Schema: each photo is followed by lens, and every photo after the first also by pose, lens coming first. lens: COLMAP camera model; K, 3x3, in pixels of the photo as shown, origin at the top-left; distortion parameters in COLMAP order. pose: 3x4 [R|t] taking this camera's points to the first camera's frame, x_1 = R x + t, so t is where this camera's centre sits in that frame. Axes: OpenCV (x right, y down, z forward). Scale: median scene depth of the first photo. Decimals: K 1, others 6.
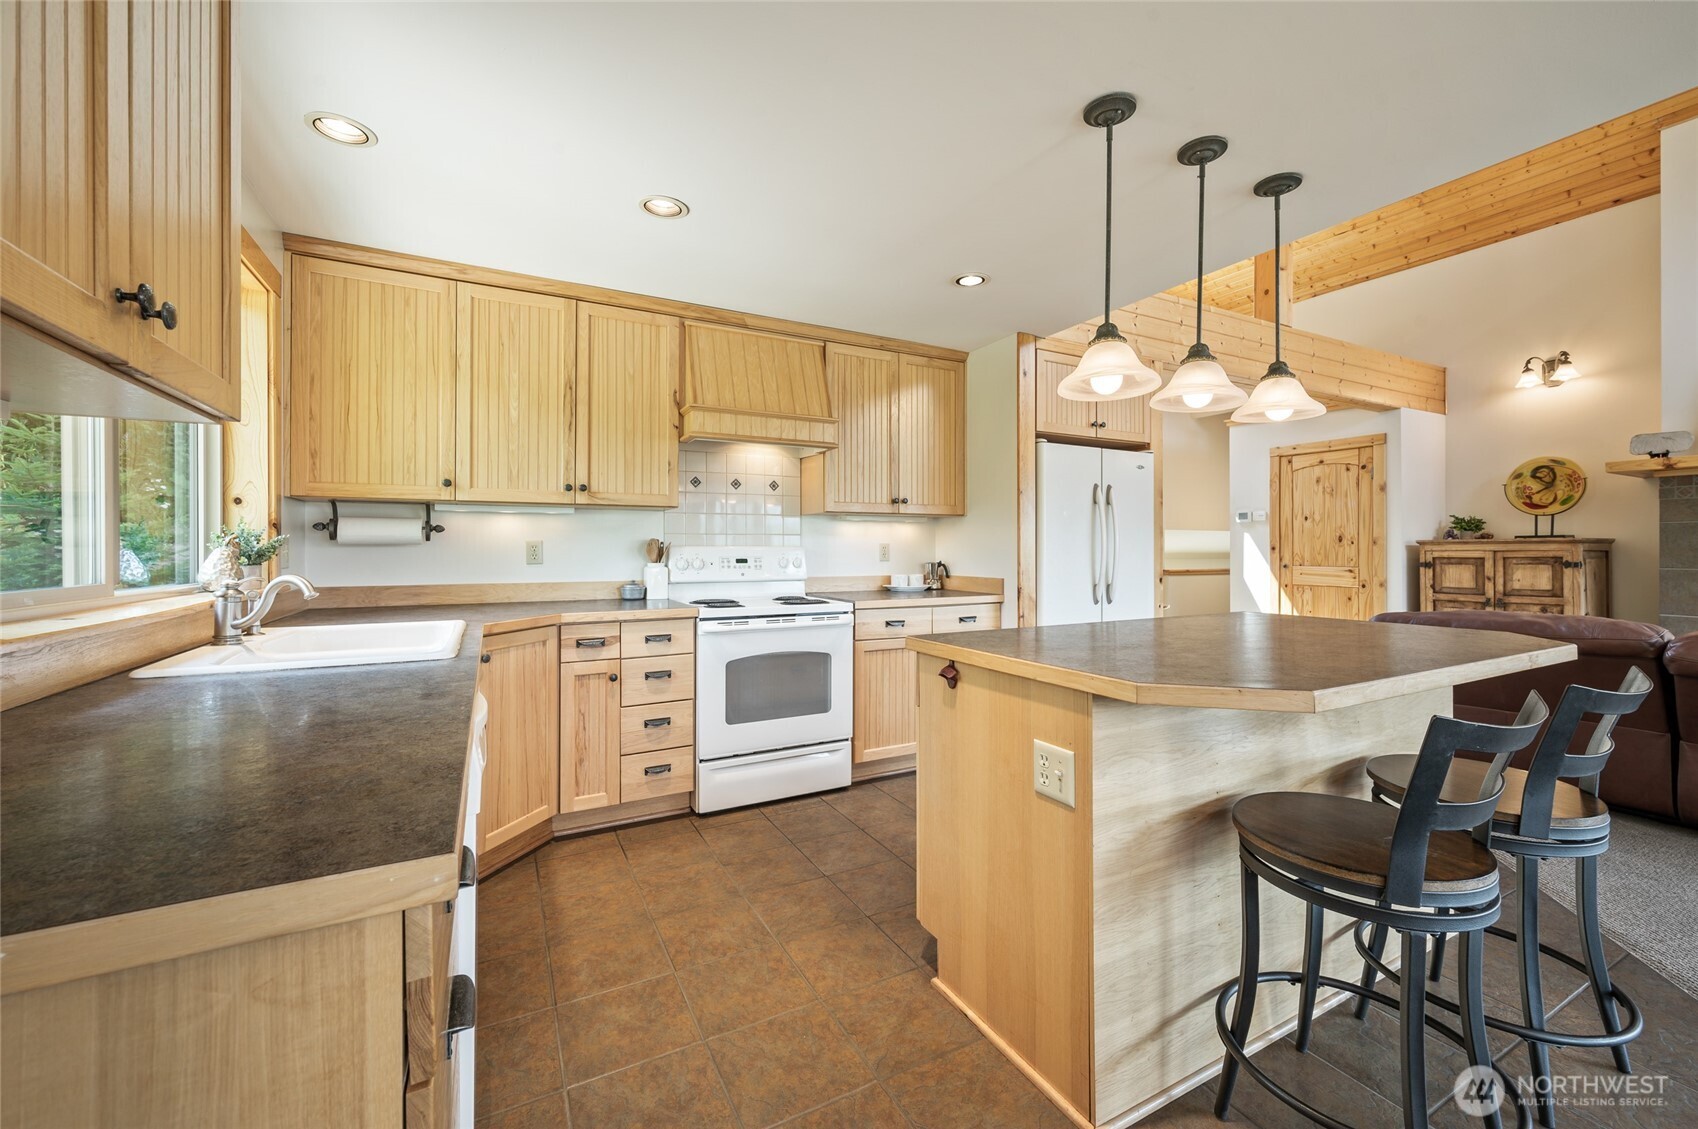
lens RADIAL K [[675.3, 0, 857.8], [0, 675.3, 551.2], [0, 0, 1]] dist [-0.001630, 0.000257]
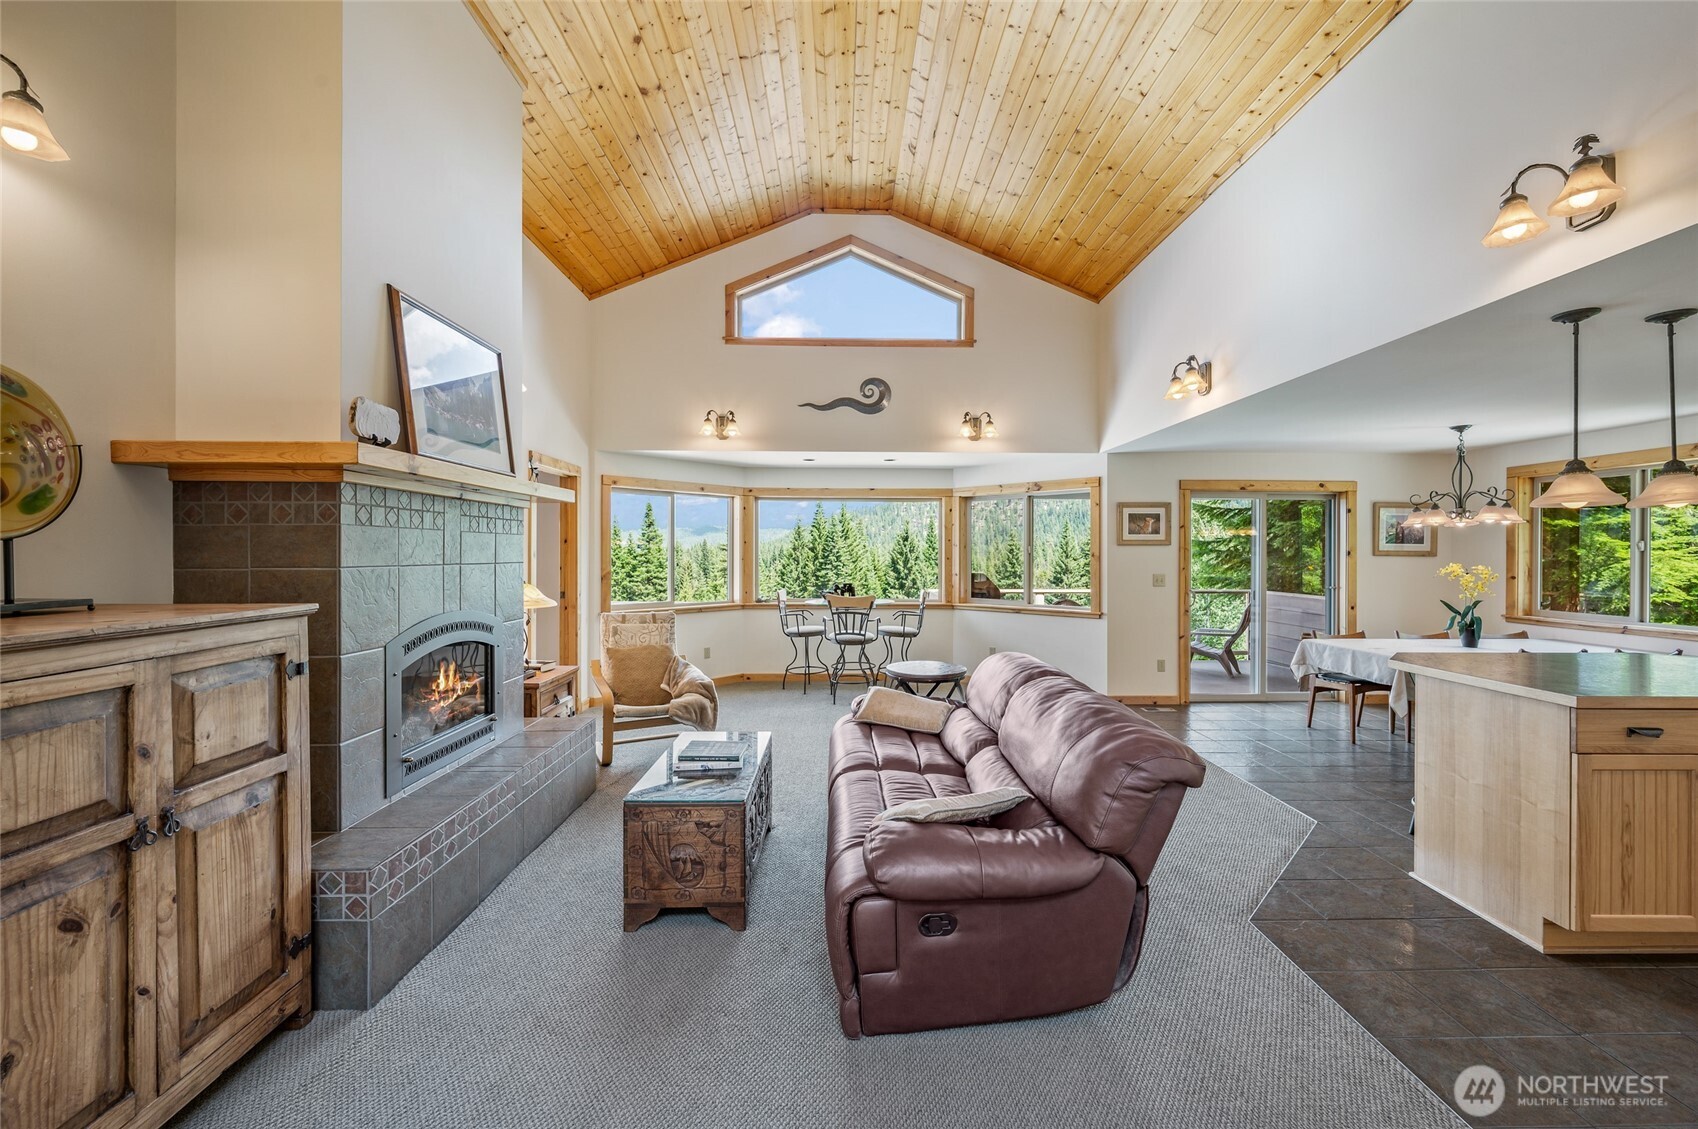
lens RADIAL K [[675.3, 0, 857.8], [0, 675.3, 551.2], [0, 0, 1]] dist [-0.001630, 0.000257]
pose [[-0.890977, -0.000103, 0.454048, 0.693963], [-0.000121, 1.000000, -0.000010, -0.066058], [-0.454048, -0.000063, -0.890977, 1.511523]]
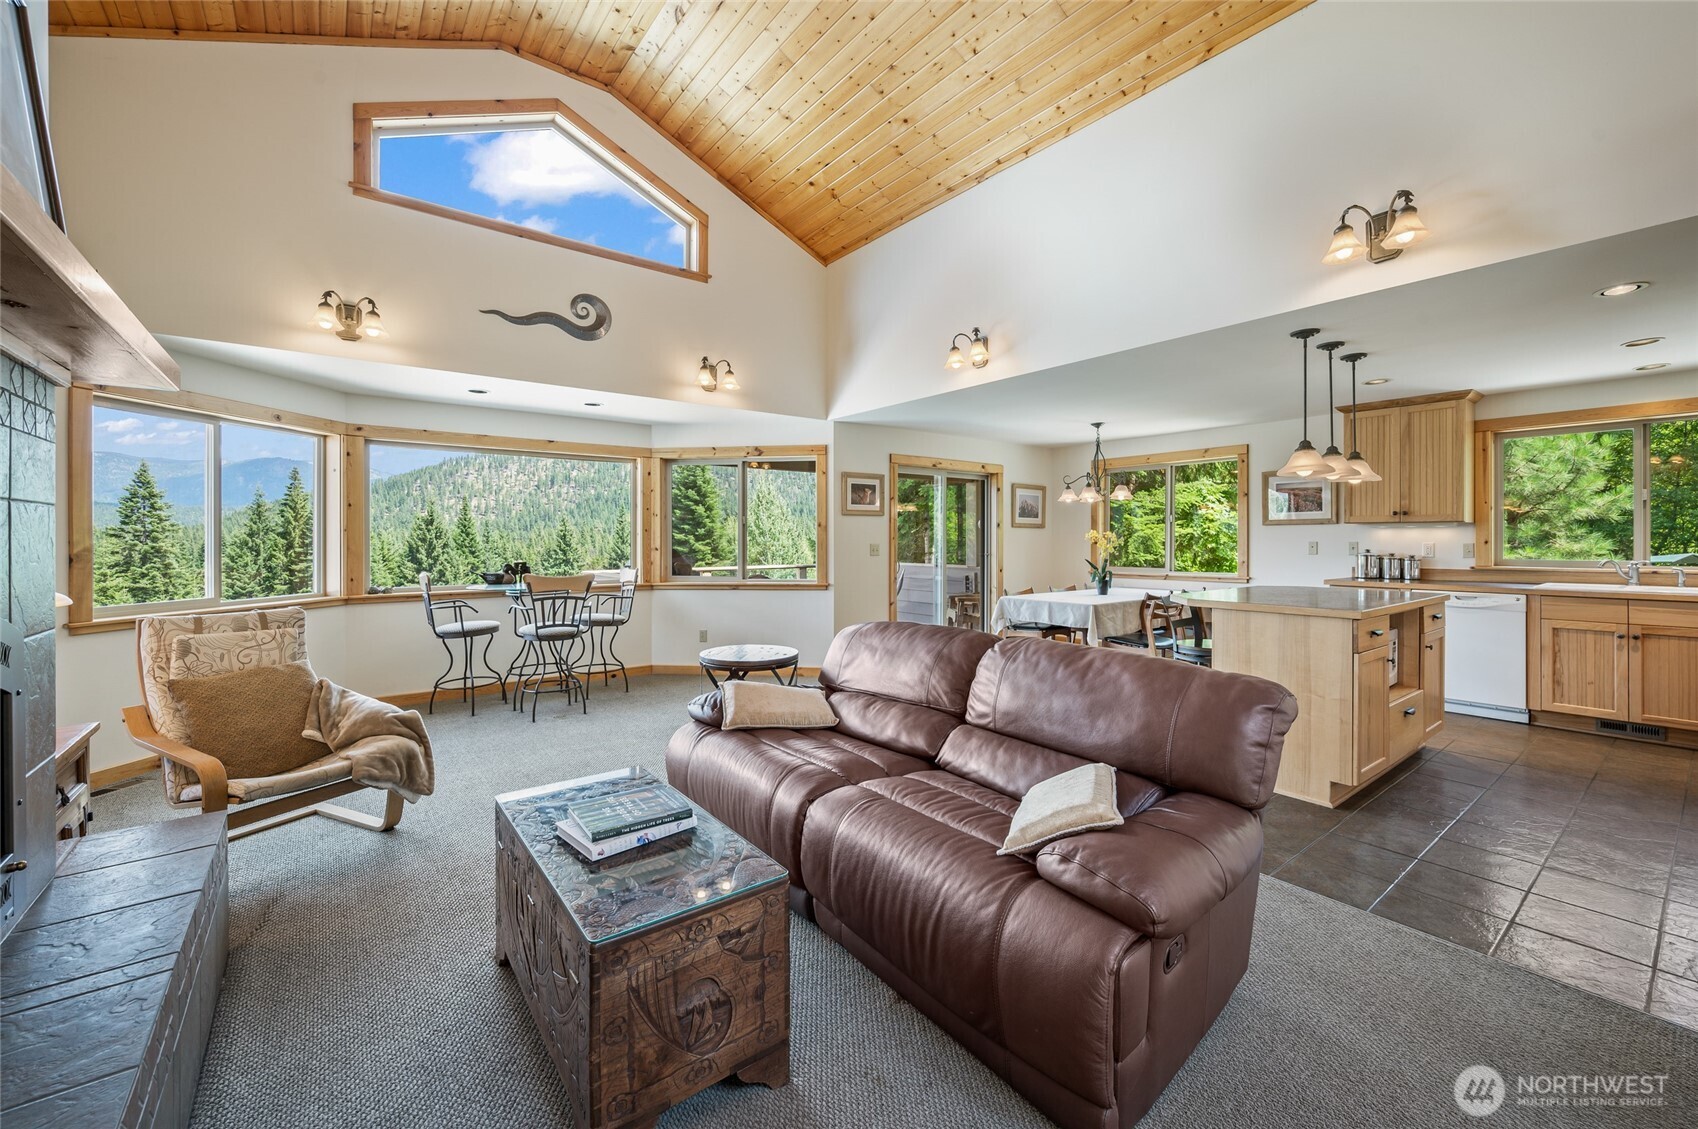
lens RADIAL K [[681.0, 0, 856.8], [0, 681.0, 539.5], [0, 0, 1]] dist [-0.000143, -0.000599]
pose [[-0.985559, 0.003345, -0.169302, 1.123912], [0.002731, 0.999989, 0.003861, -0.027463], [0.169313, 0.003343, -0.985557, 1.389294]]
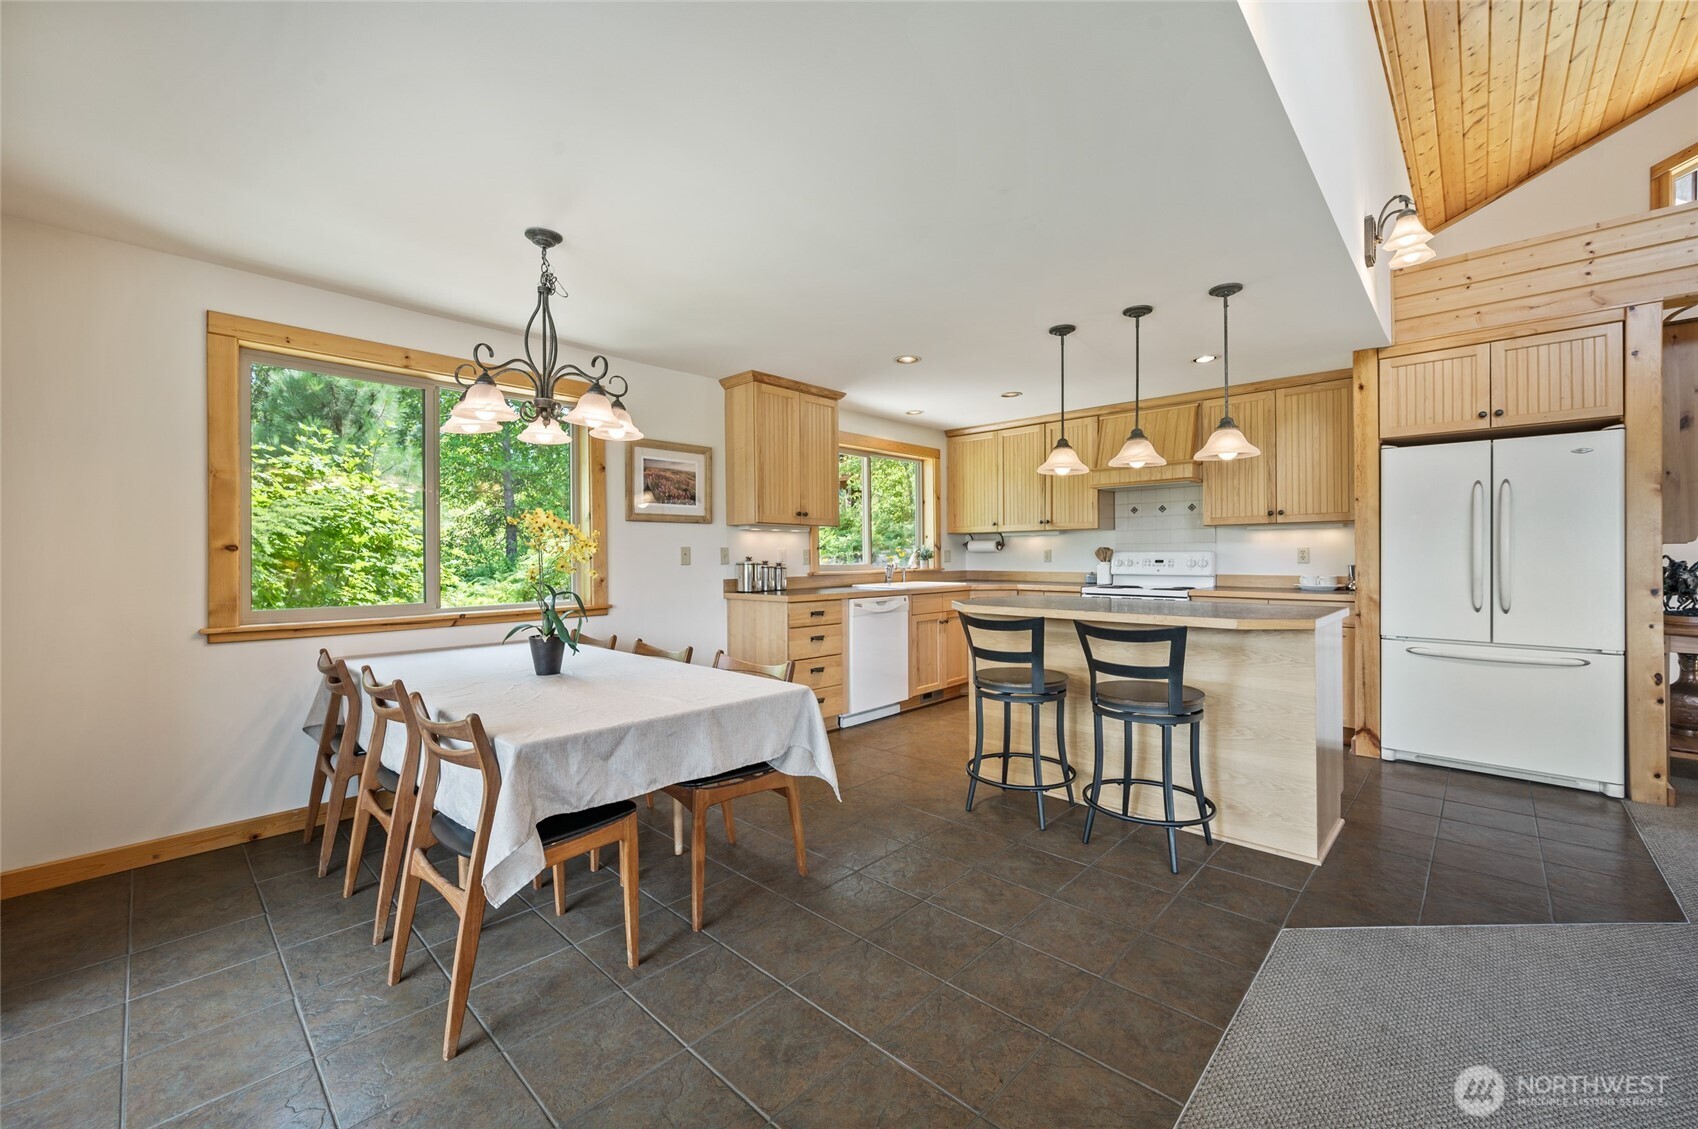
lens RADIAL K [[674.9, 0, 850.9], [0, 674.9, 556.8], [0, 0, 1]] dist [-0.000759, 0.000082]
pose [[0.315229, 0.000567, -0.949016, 0.962155], [0.000983, 0.999999, 0.000924, 0.002355], [0.949015, -0.001224, 0.315228, -0.099447]]
